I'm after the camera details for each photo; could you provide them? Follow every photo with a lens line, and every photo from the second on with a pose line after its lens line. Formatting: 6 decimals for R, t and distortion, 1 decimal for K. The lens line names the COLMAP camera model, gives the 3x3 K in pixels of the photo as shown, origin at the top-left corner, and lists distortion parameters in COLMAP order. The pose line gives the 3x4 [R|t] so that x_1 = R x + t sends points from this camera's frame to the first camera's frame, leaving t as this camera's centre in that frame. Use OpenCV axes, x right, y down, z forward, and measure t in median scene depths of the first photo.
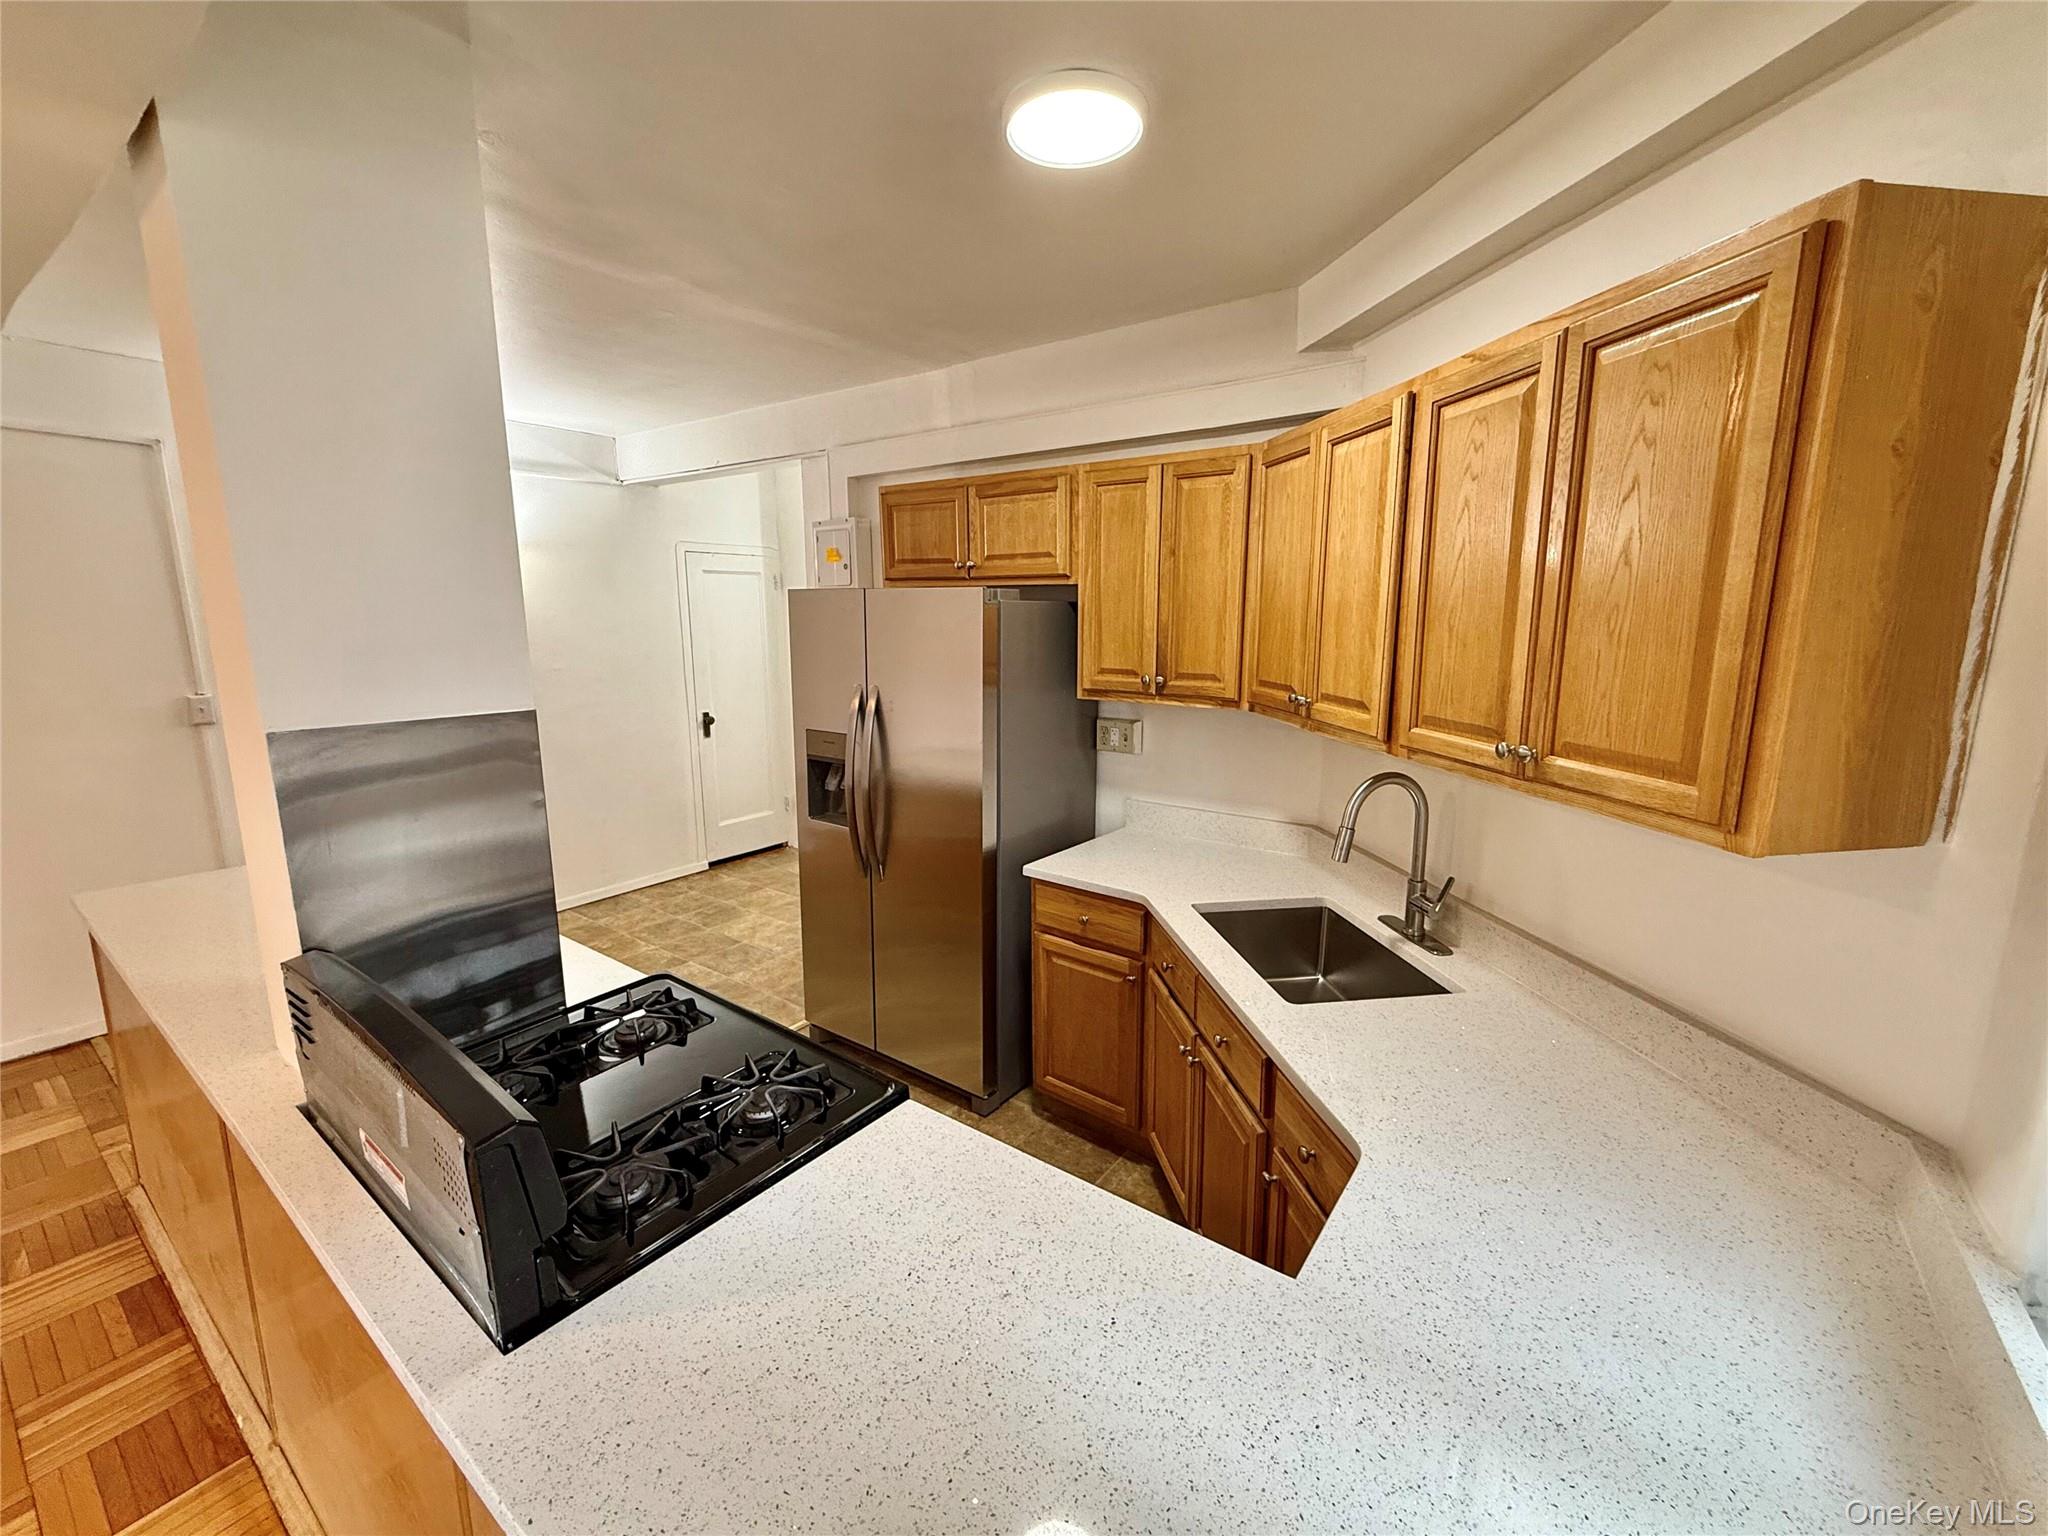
lens RADIAL K [[846.0, 0, 1027.9], [0, 846.0, 764.8], [0, 0, 1]] dist [0.003057, -0.000566]
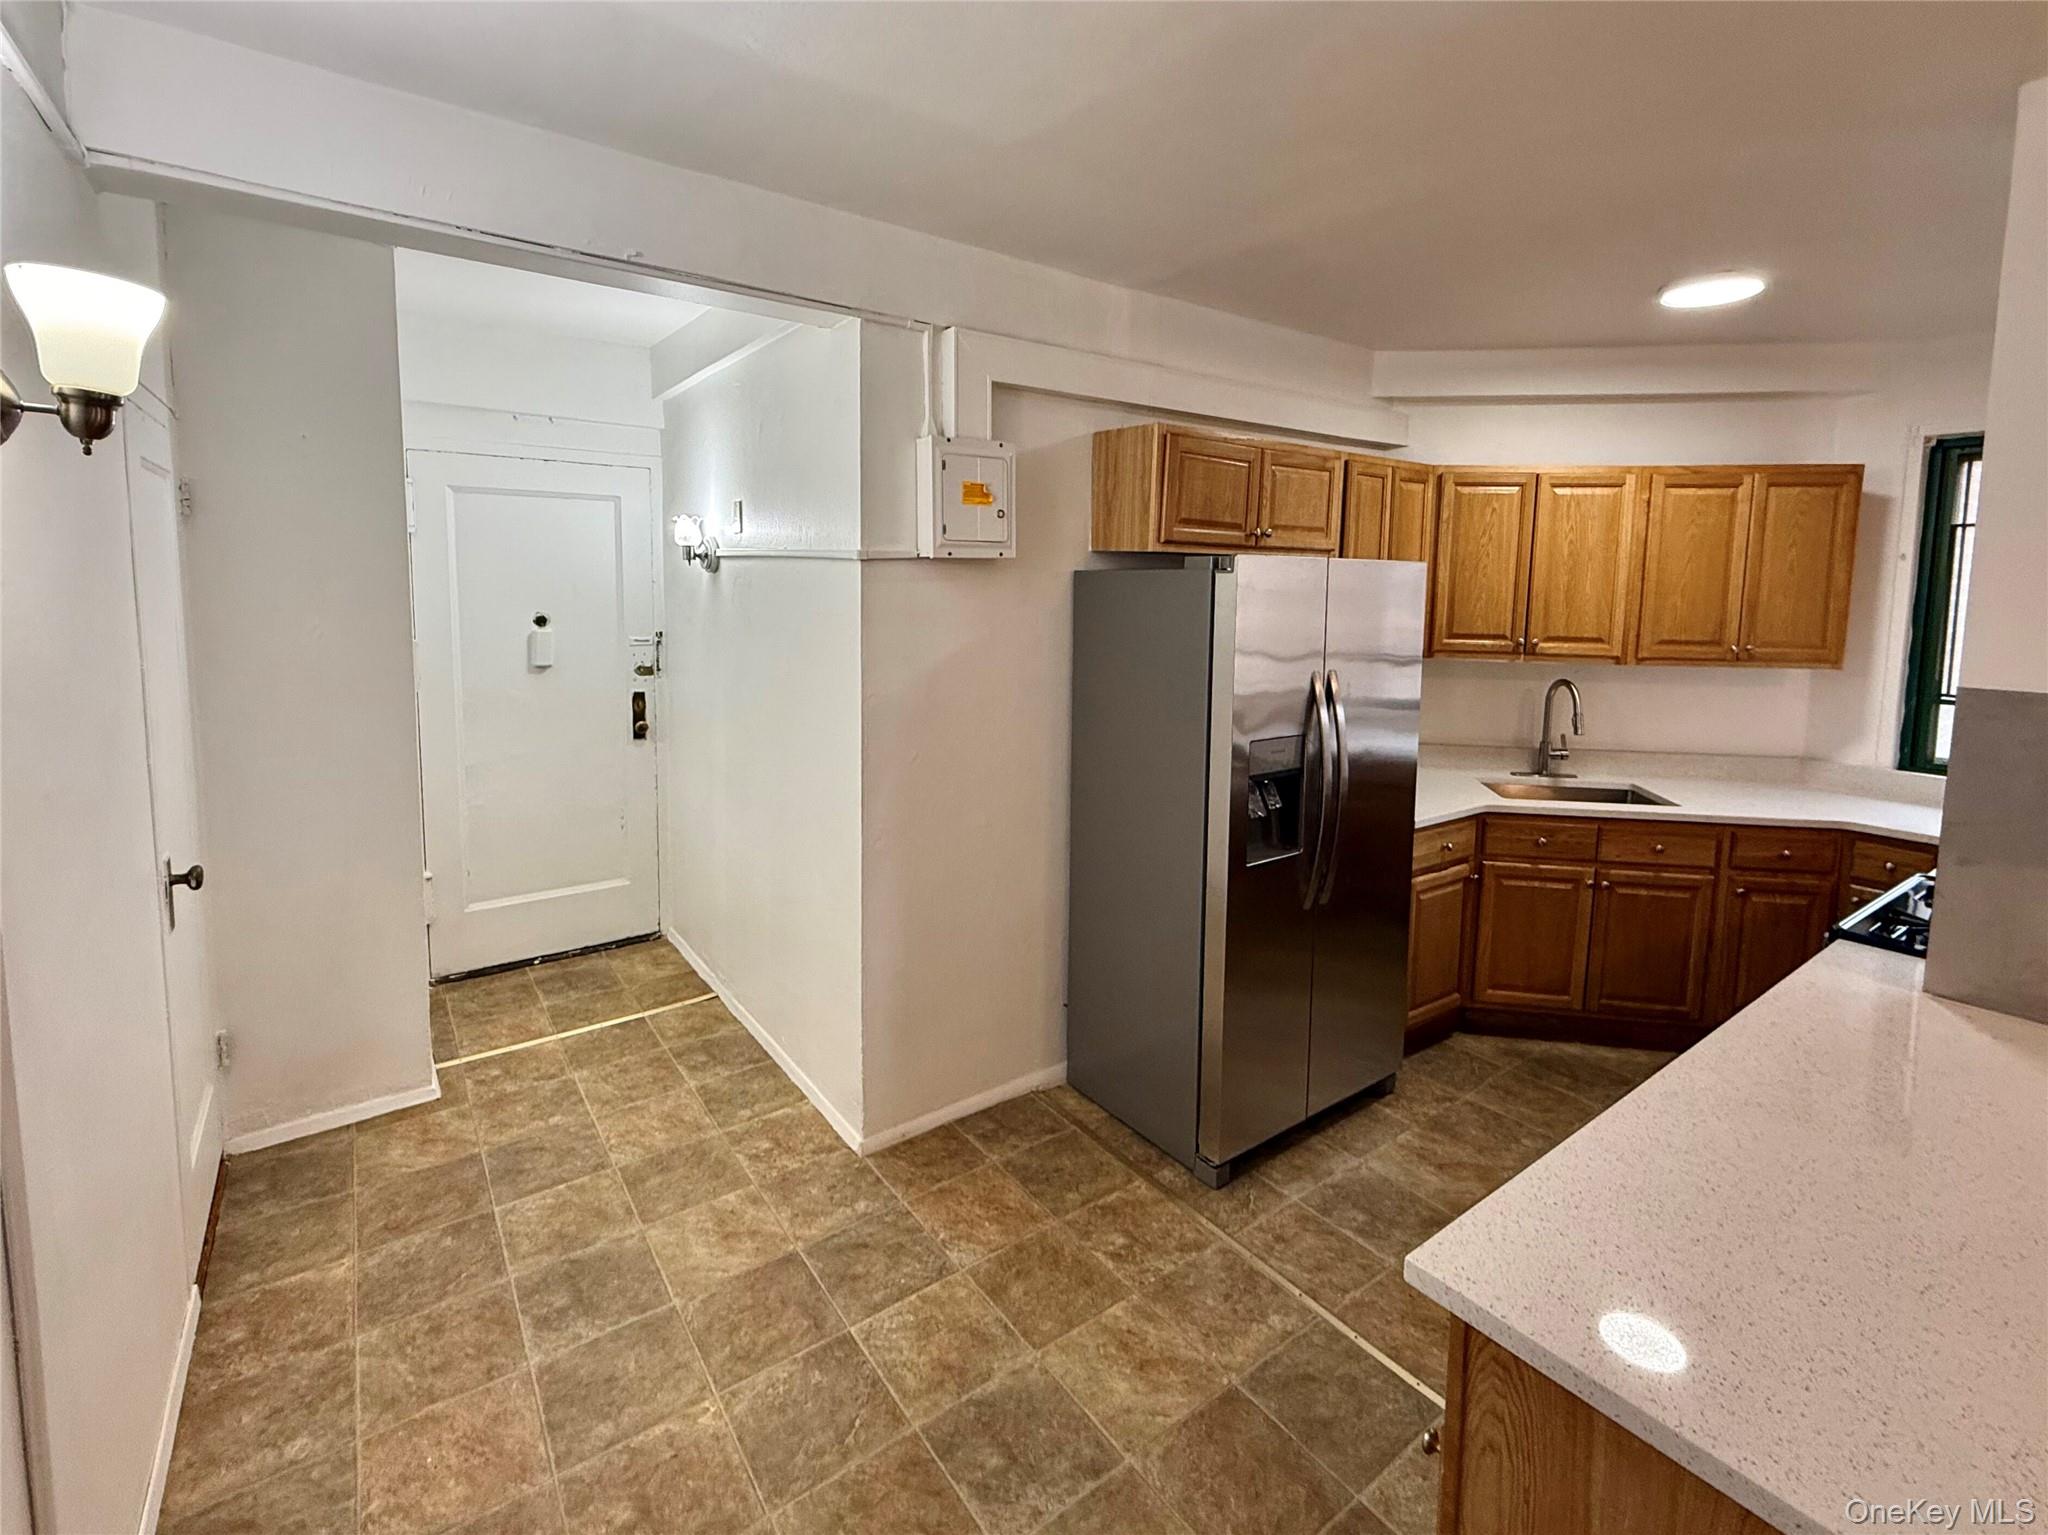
lens RADIAL K [[928.5, 0, 1016.1], [0, 928.5, 667.3], [0, 0, 1]] dist [-0.010360, 0.001540]
pose [[0.302106, -0.084676, 0.949506, -1.306744], [0.161803, 0.986149, 0.036463, -0.203018], [-0.939442, 0.142617, 0.311622, 1.126661]]
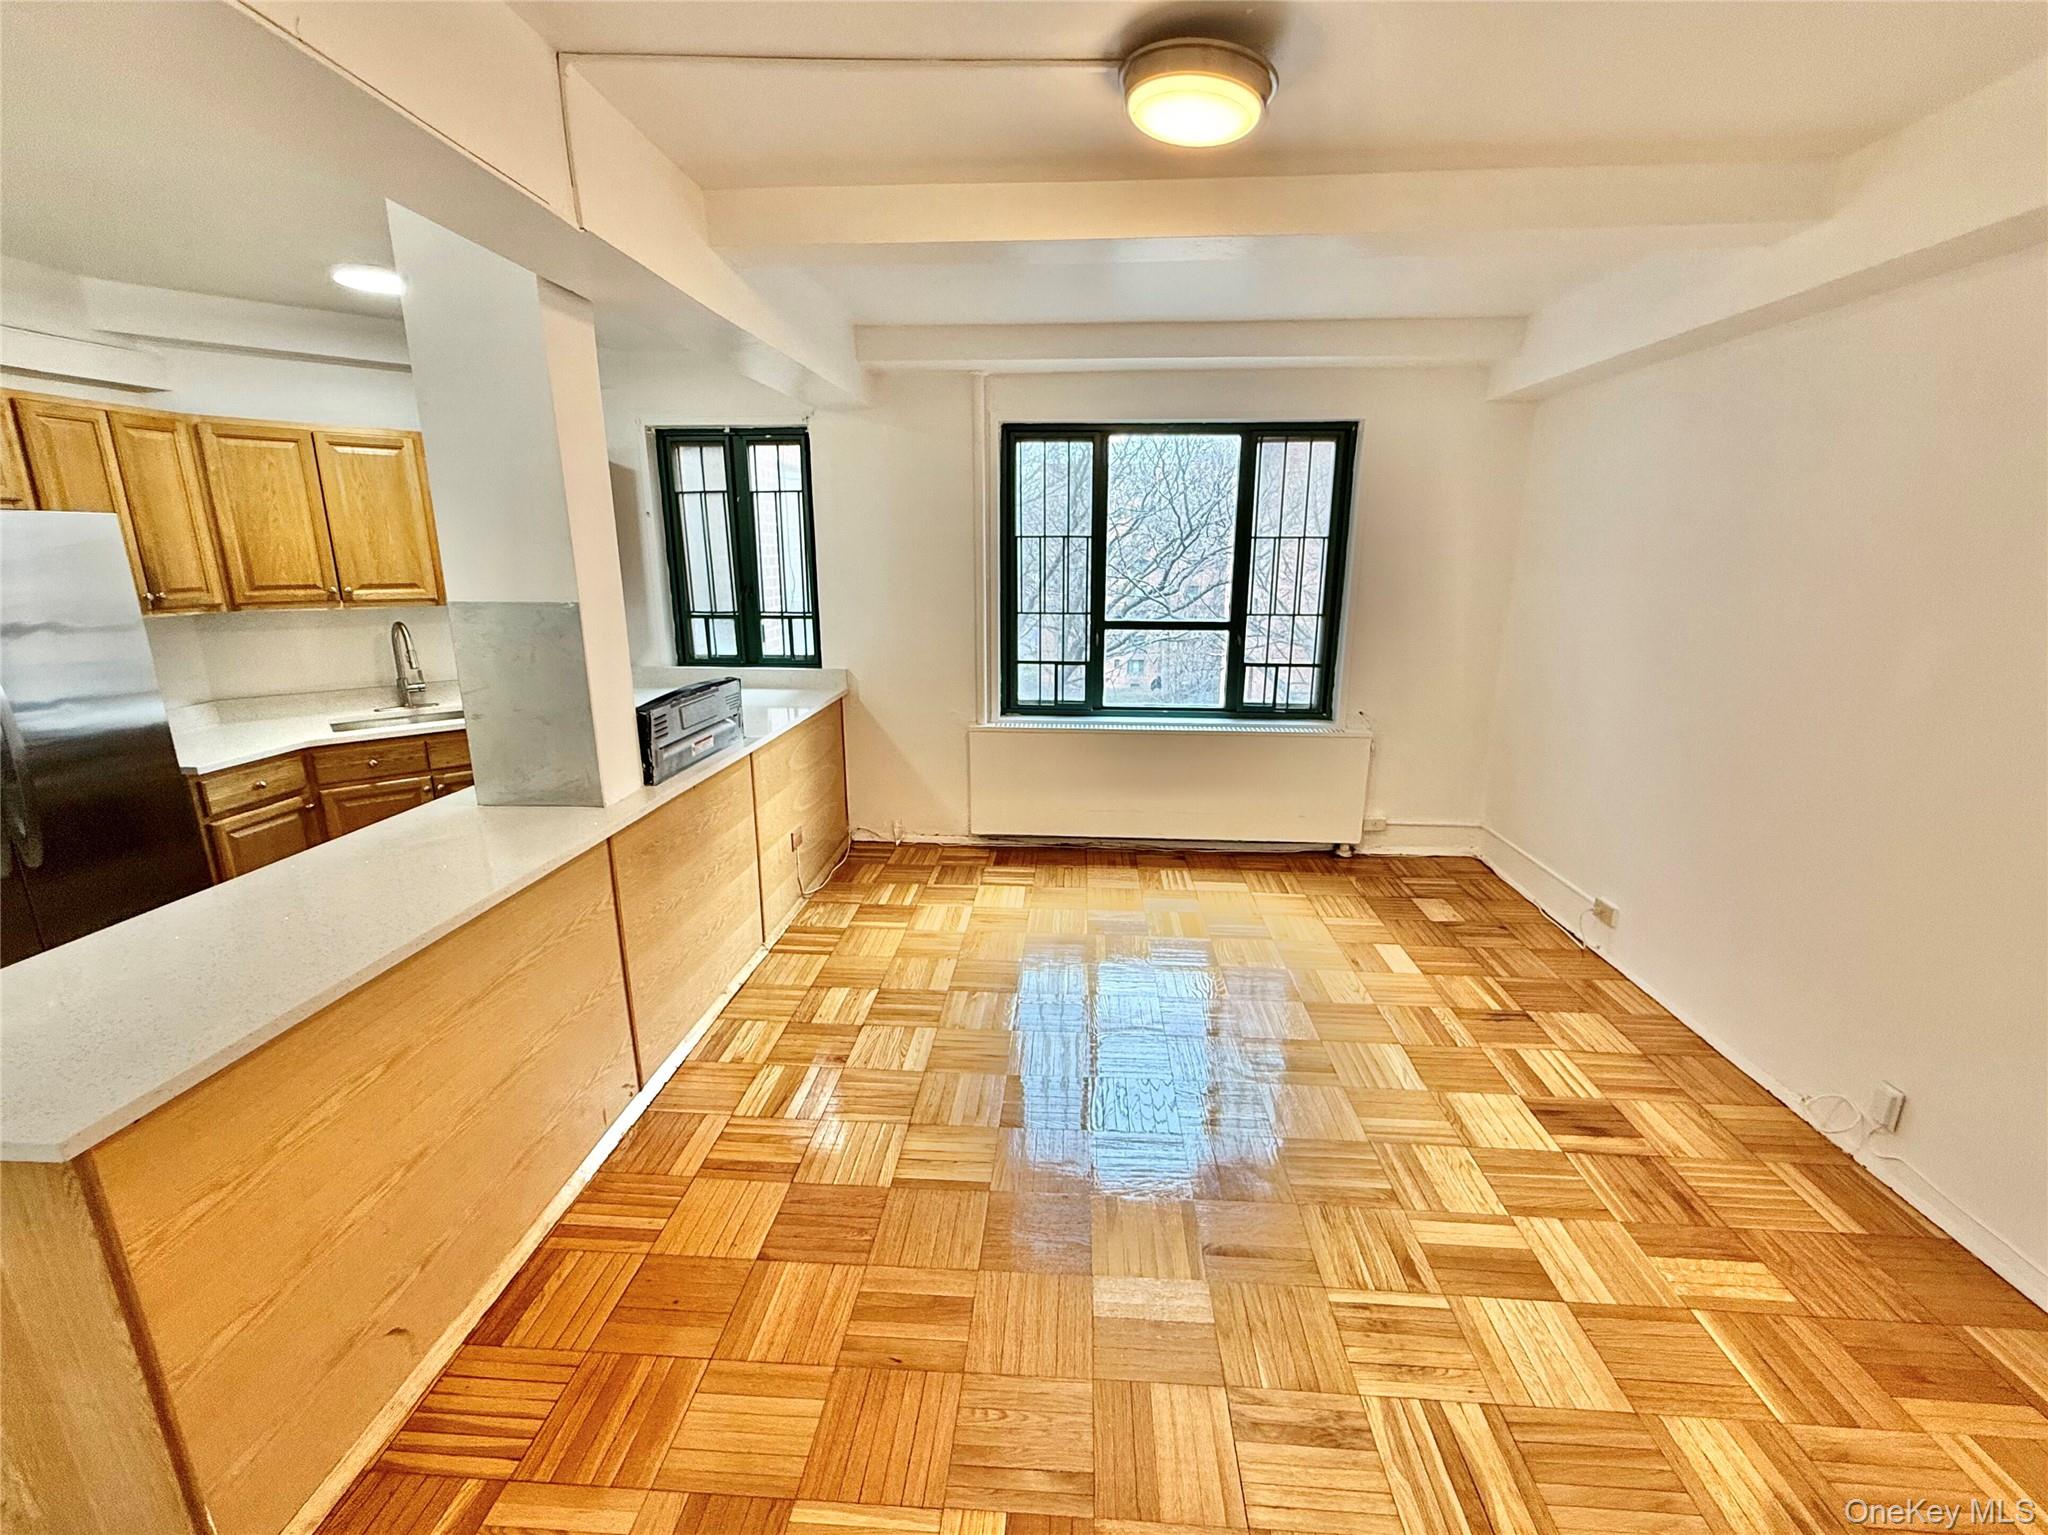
lens RADIAL K [[889.8, 0, 1029.4], [0, 889.8, 763.6], [0, 0, 1]] dist [0.002170, -0.000062]
pose [[-0.541457, -0.197030, 0.817315, -1.633885], [0.158498, 0.930796, 0.329389, -0.102329], [-0.825653, 0.307893, -0.472757, 0.670677]]
